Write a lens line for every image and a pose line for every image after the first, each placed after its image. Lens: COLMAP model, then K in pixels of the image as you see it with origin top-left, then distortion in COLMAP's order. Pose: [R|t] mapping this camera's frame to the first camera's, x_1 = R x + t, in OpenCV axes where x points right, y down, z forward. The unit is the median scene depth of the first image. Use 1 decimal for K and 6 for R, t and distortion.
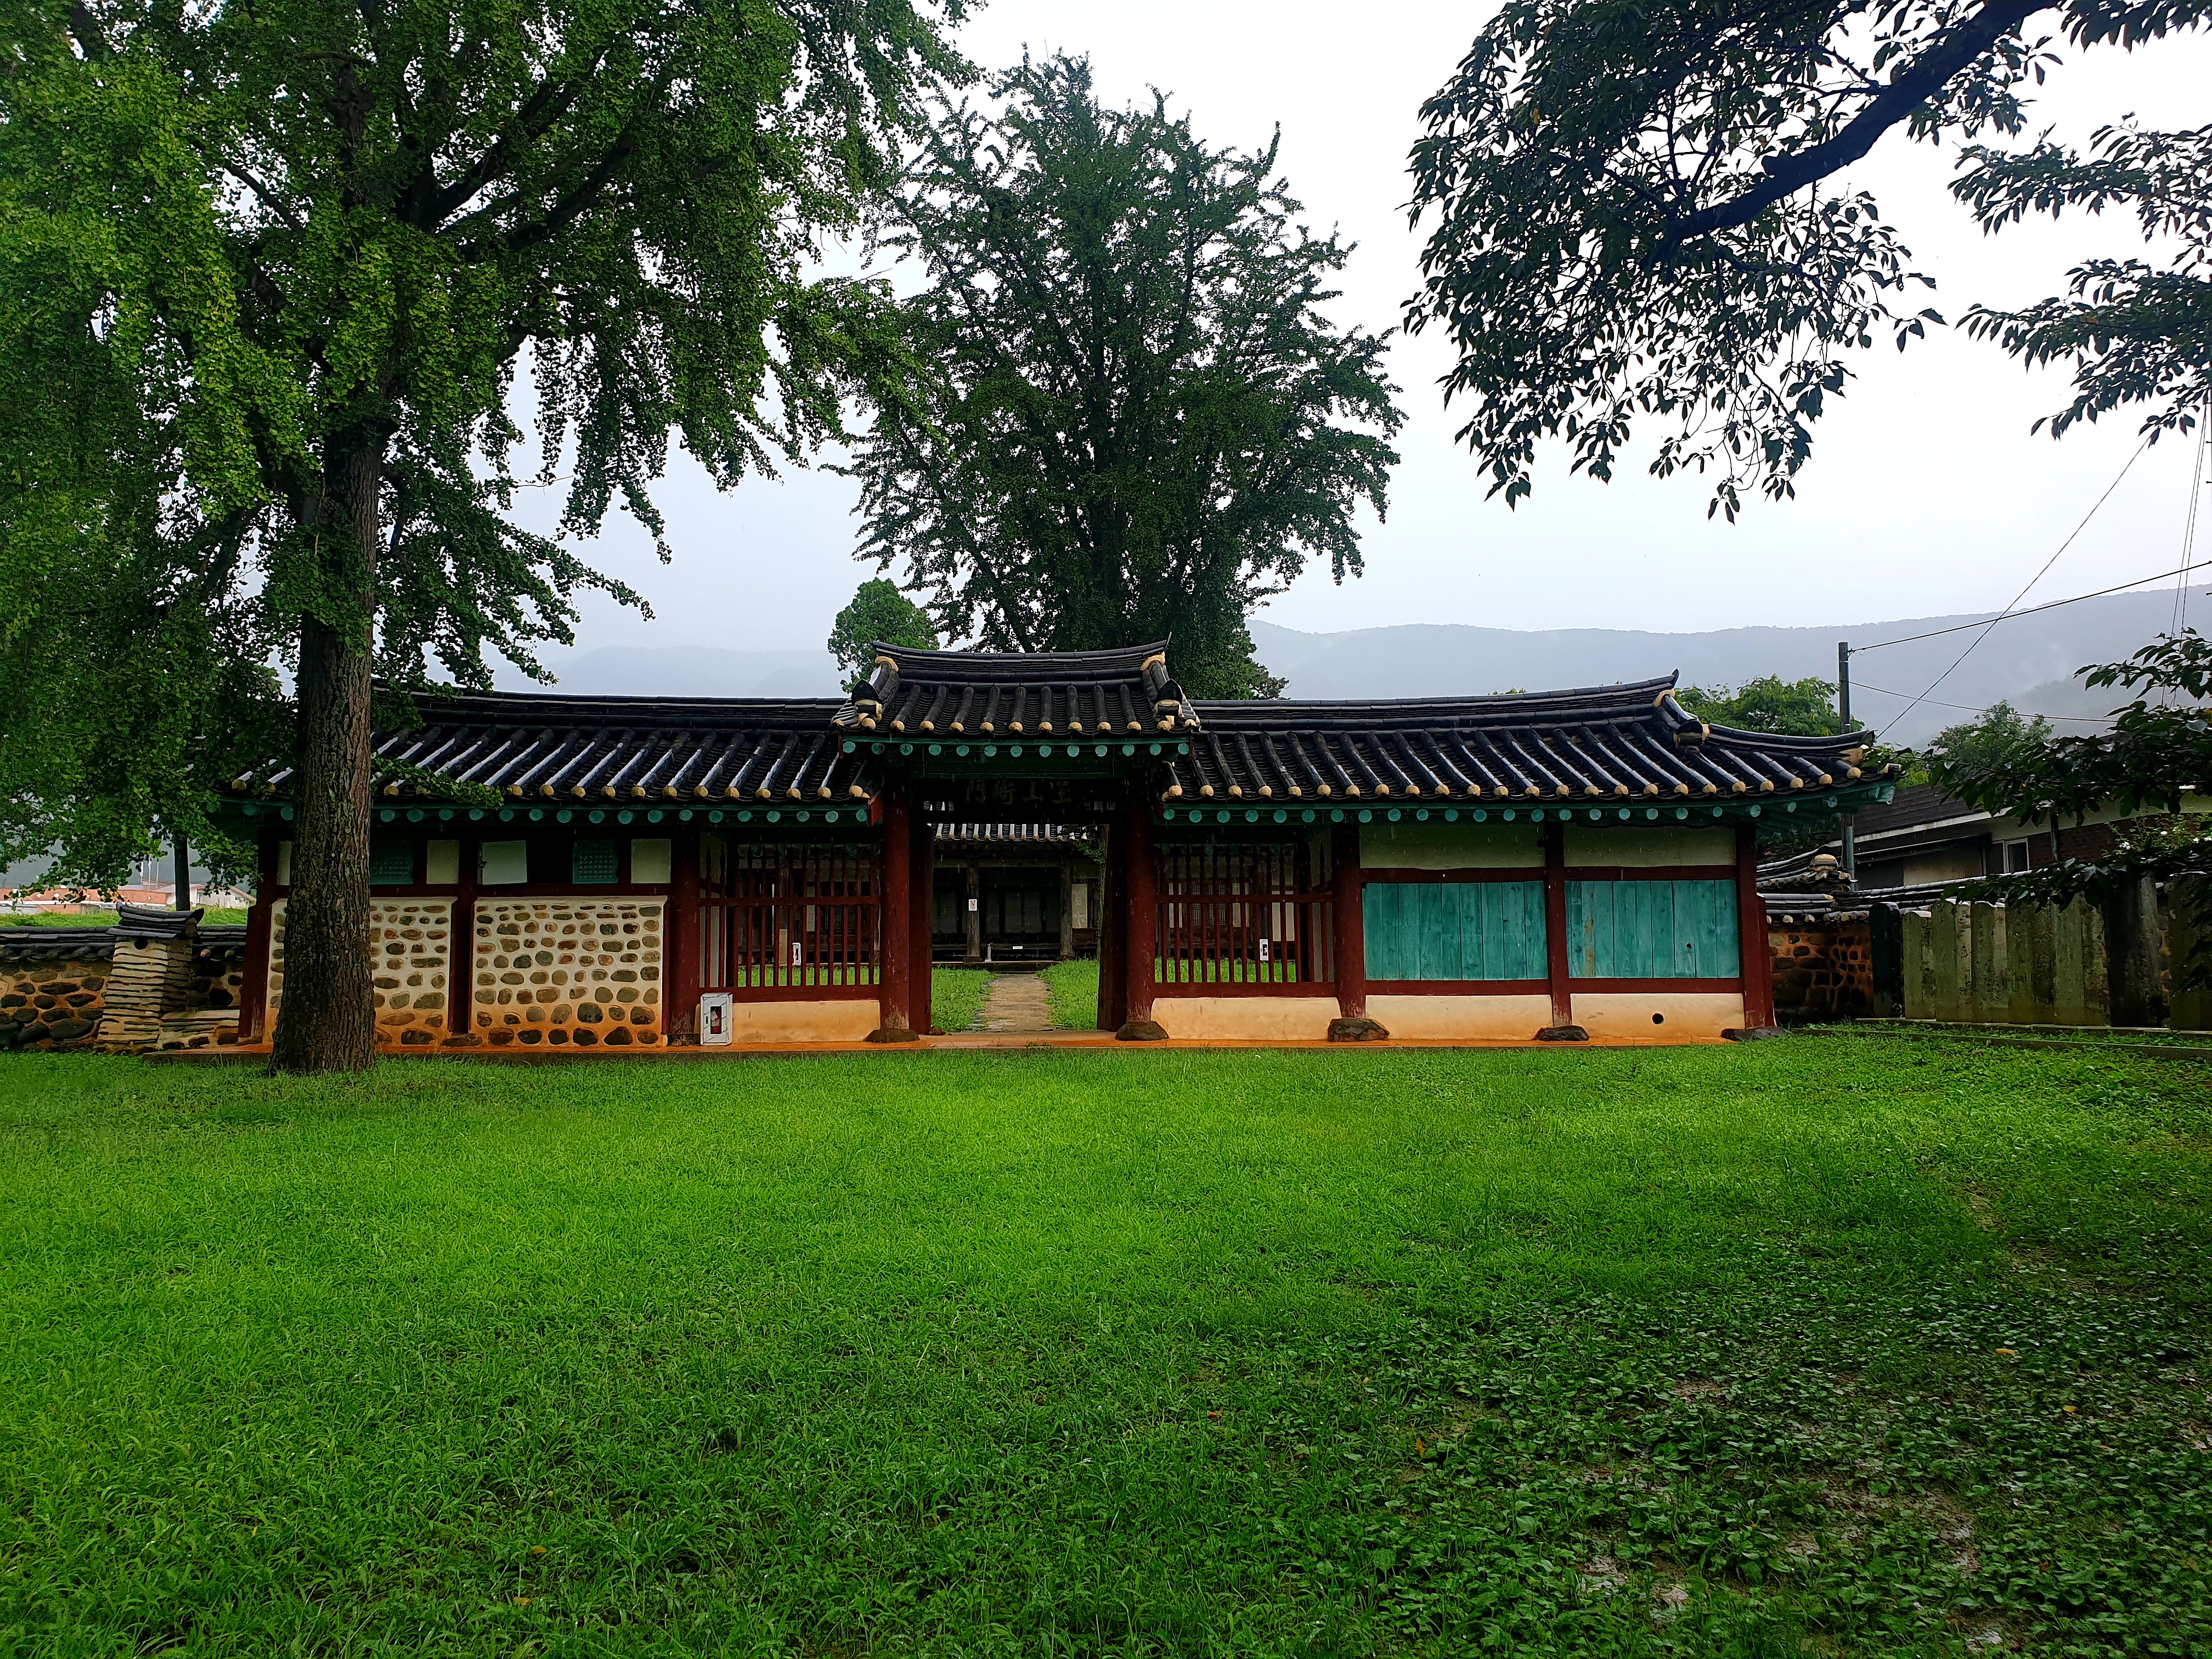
lens RADIAL K [[1716.2, 0, 1105.8], [0, 1716.2, 823.1], [0, 0, 1]] dist [0.027930, -0.023058]
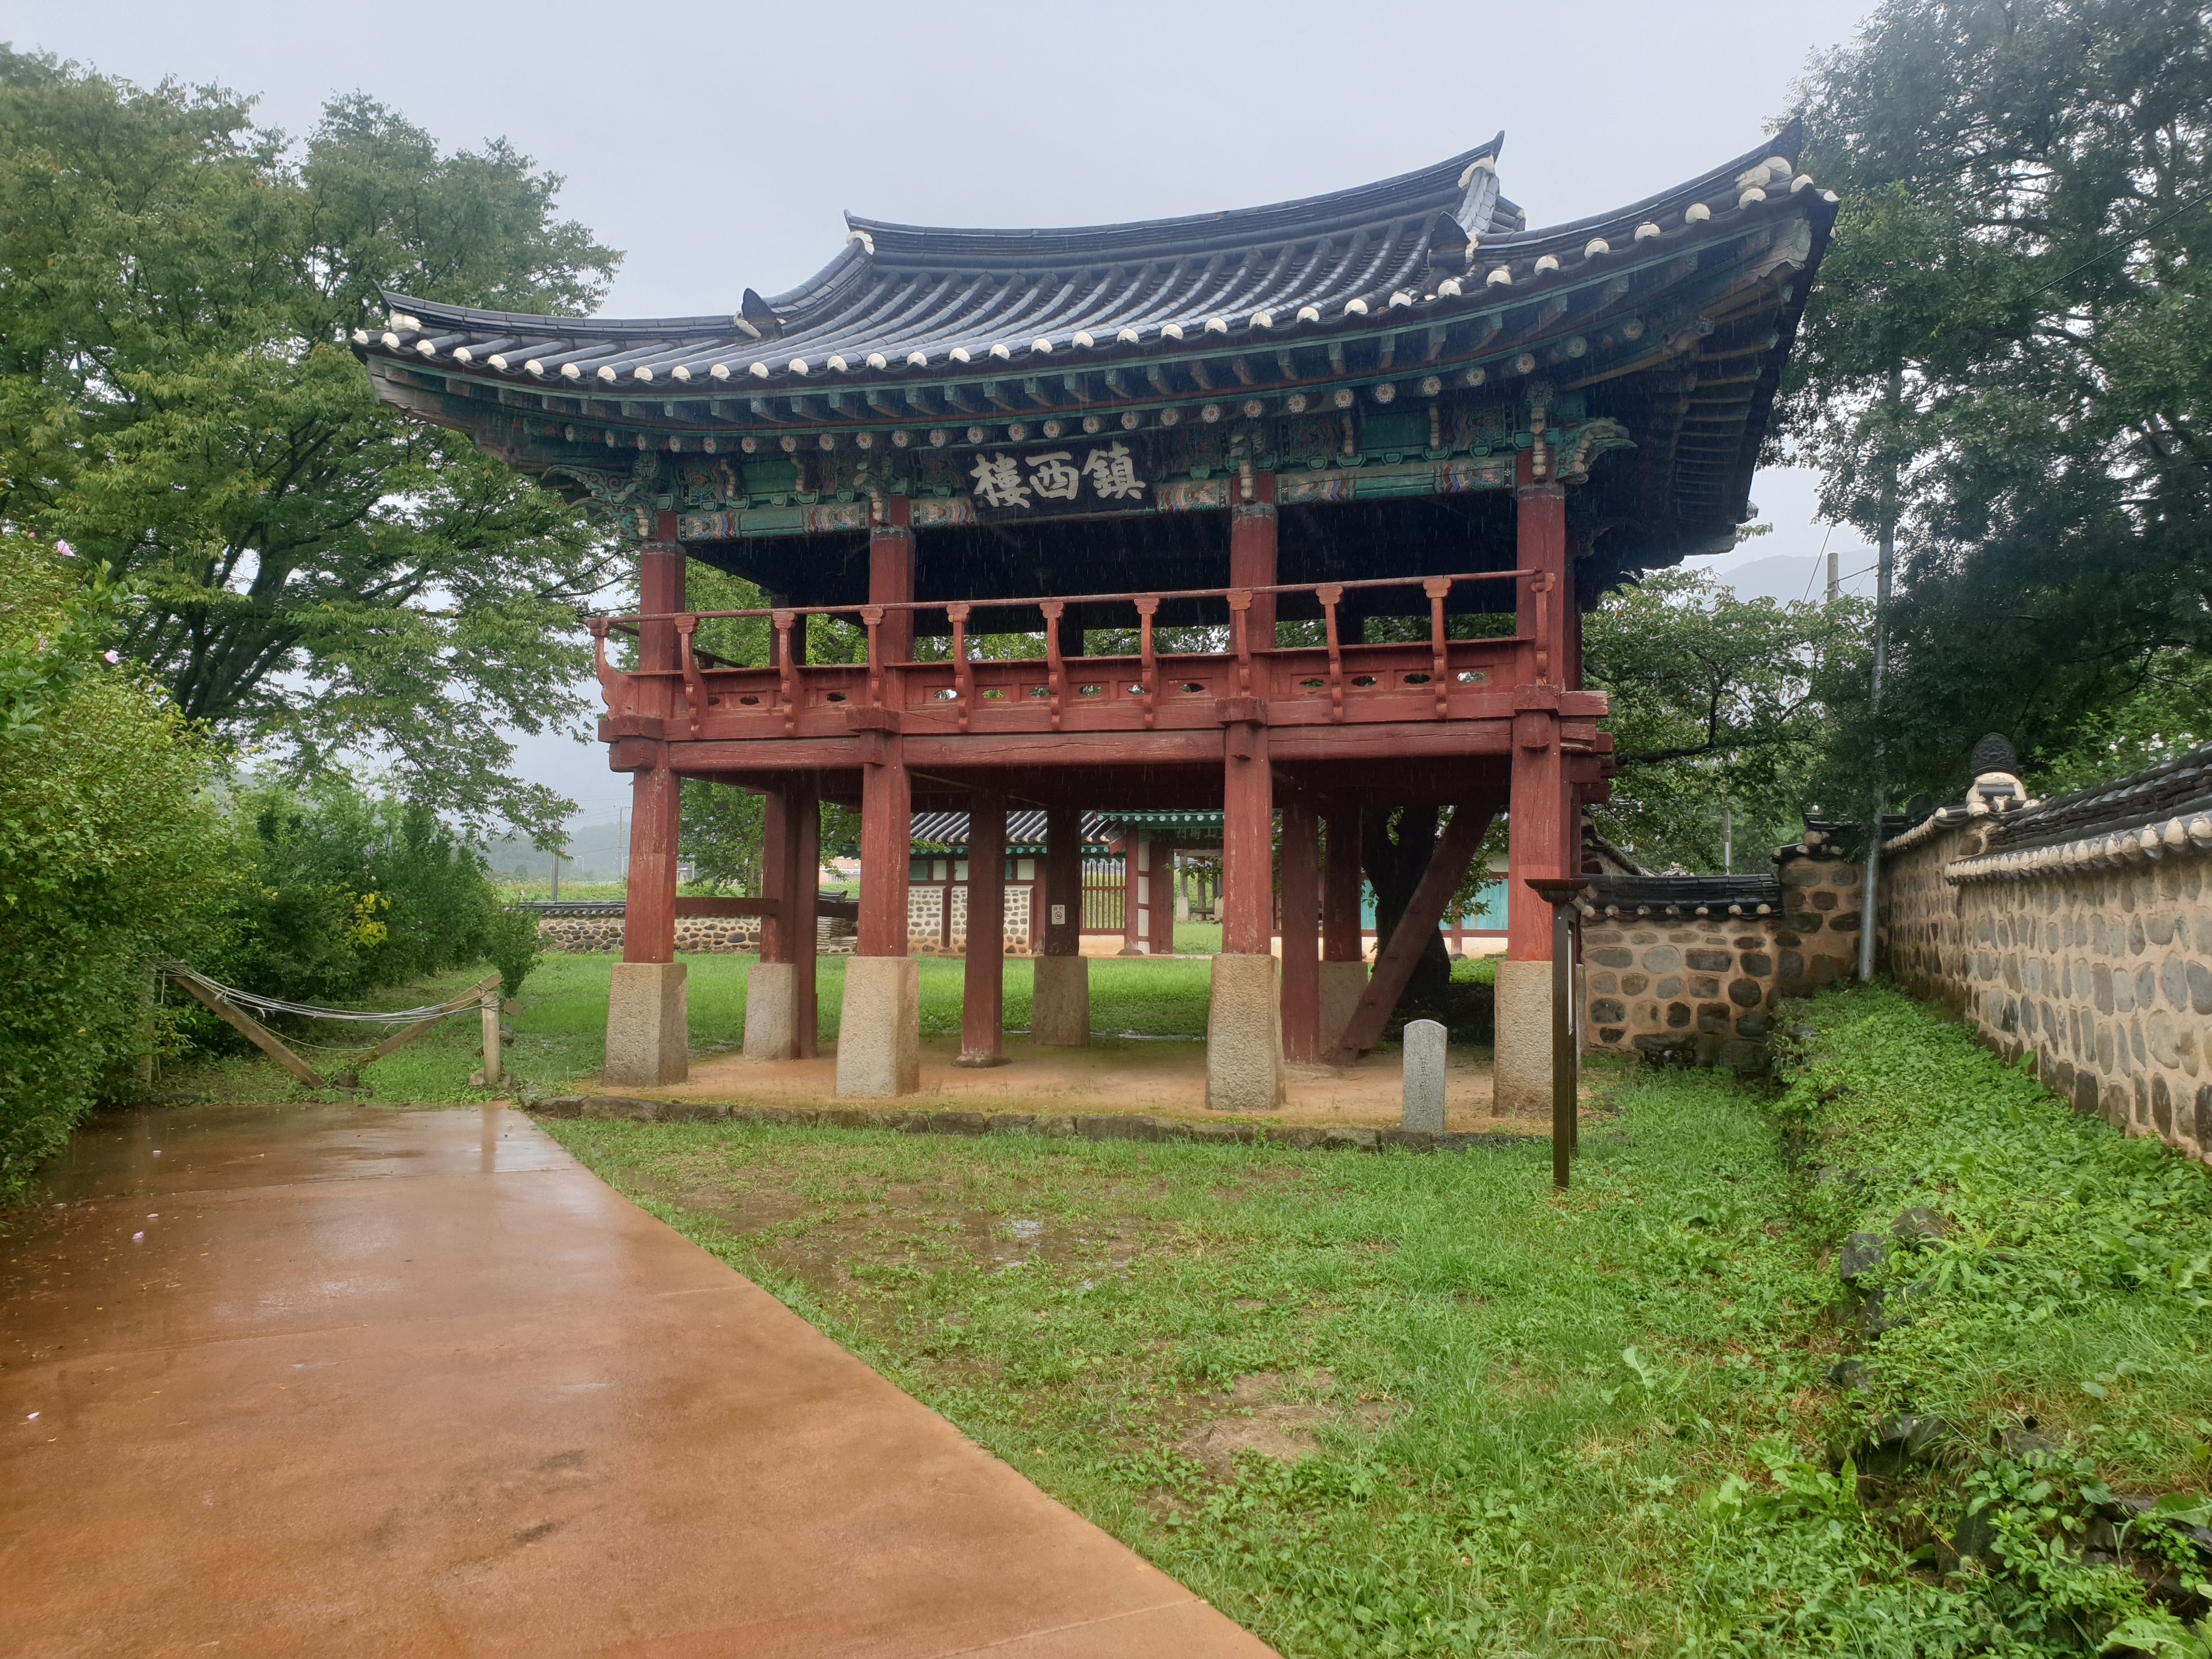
lens RADIAL K [[1713.3, 0, 1105.7], [0, 1713.3, 831.1], [0, 0, 1]] dist [0.037208, -0.024813]
pose [[0.935439, -0.008722, -0.353381, 0.598760], [0.016954, 0.999652, 0.020207, -0.069003], [0.353082, -0.024894, 0.935261, -0.989602]]
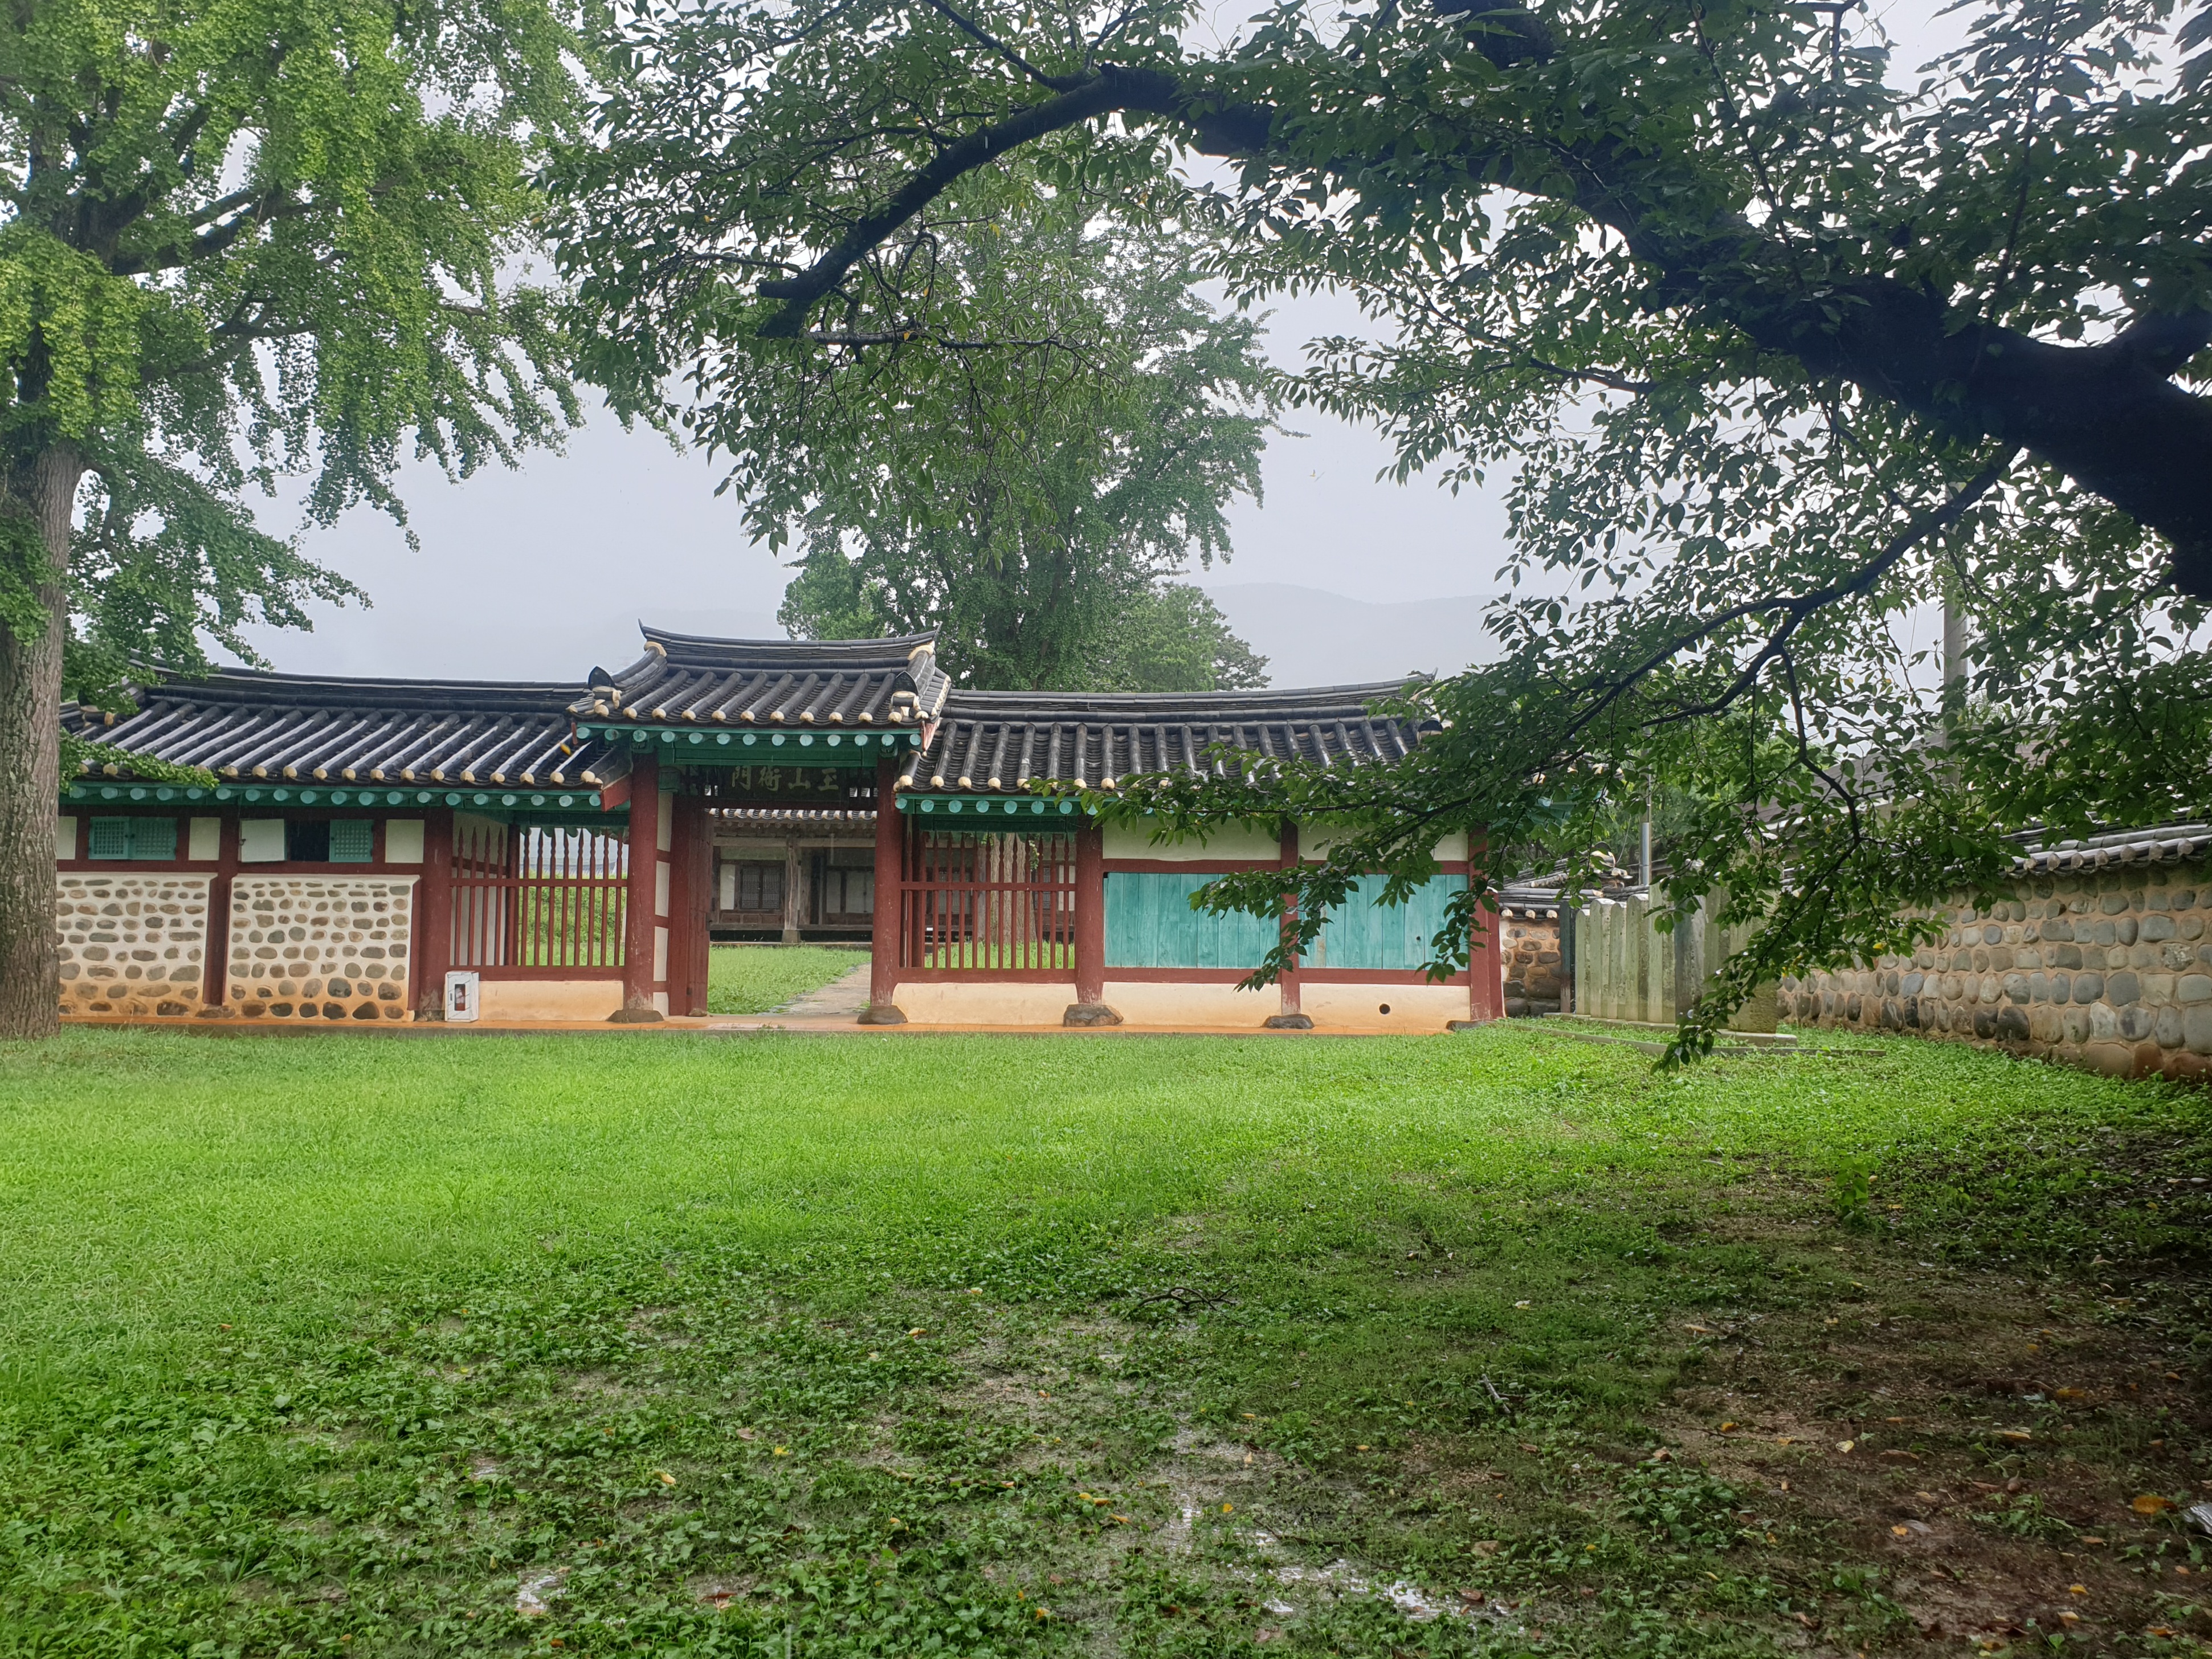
lens RADIAL K [[1772.9, 0, 1104.4], [0, 1772.9, 833.5], [0, 0, 1]] dist [0.002405, 0.004248]
pose [[0.999872, 0.014848, -0.005901, 0.162166], [-0.014736, 0.999716, 0.018722, -0.008604], [0.006178, -0.018633, 0.999807, -0.057432]]
